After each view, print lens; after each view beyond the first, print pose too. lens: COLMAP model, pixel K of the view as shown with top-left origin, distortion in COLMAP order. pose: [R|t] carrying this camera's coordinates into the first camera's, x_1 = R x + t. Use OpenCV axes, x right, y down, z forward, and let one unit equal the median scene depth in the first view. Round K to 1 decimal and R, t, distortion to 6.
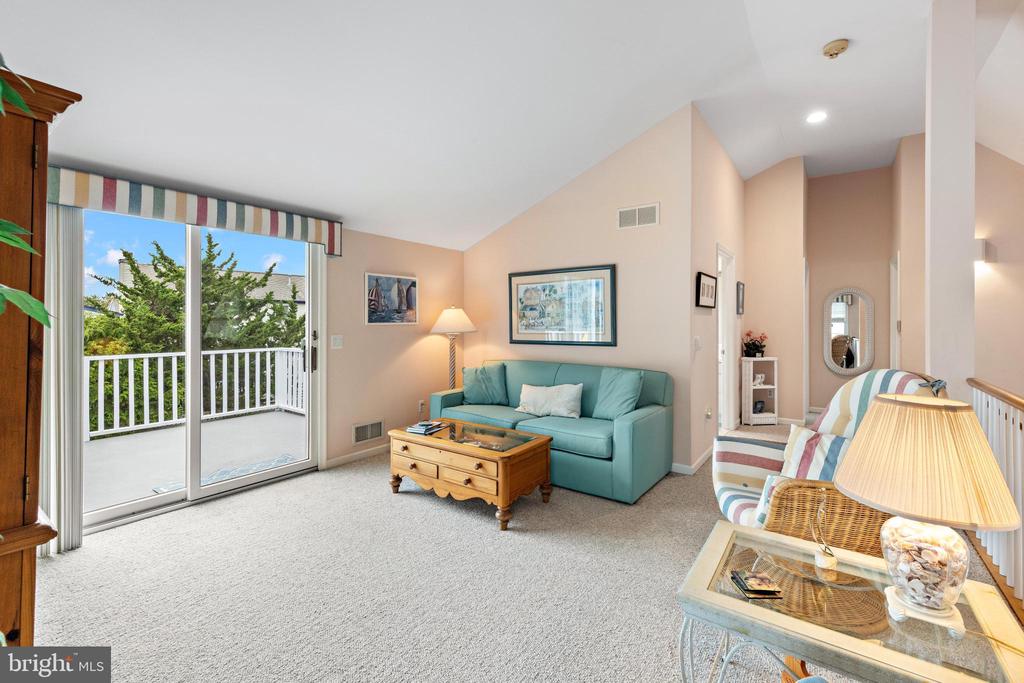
lens RADIAL K [[432.5, 0, 508.5], [0, 432.5, 326.5], [0, 0, 1]] dist [0.000158, 0.000017]
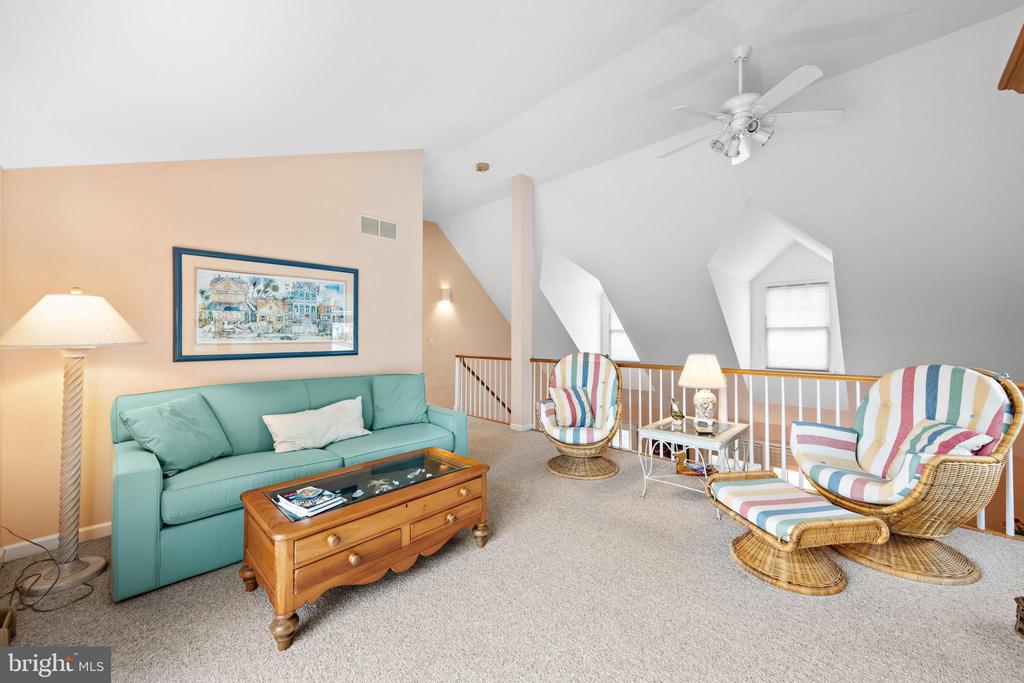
lens RADIAL K [[396.8, 0, 507.2], [0, 396.8, 338.0], [0, 0, 1]] dist [0.007030, -0.000358]
pose [[0.137165, -0.003488, 0.990542, -0.521939], [0.002597, 0.999992, 0.003162, 0.005764], [-0.990545, 0.002139, 0.137173, 0.493444]]
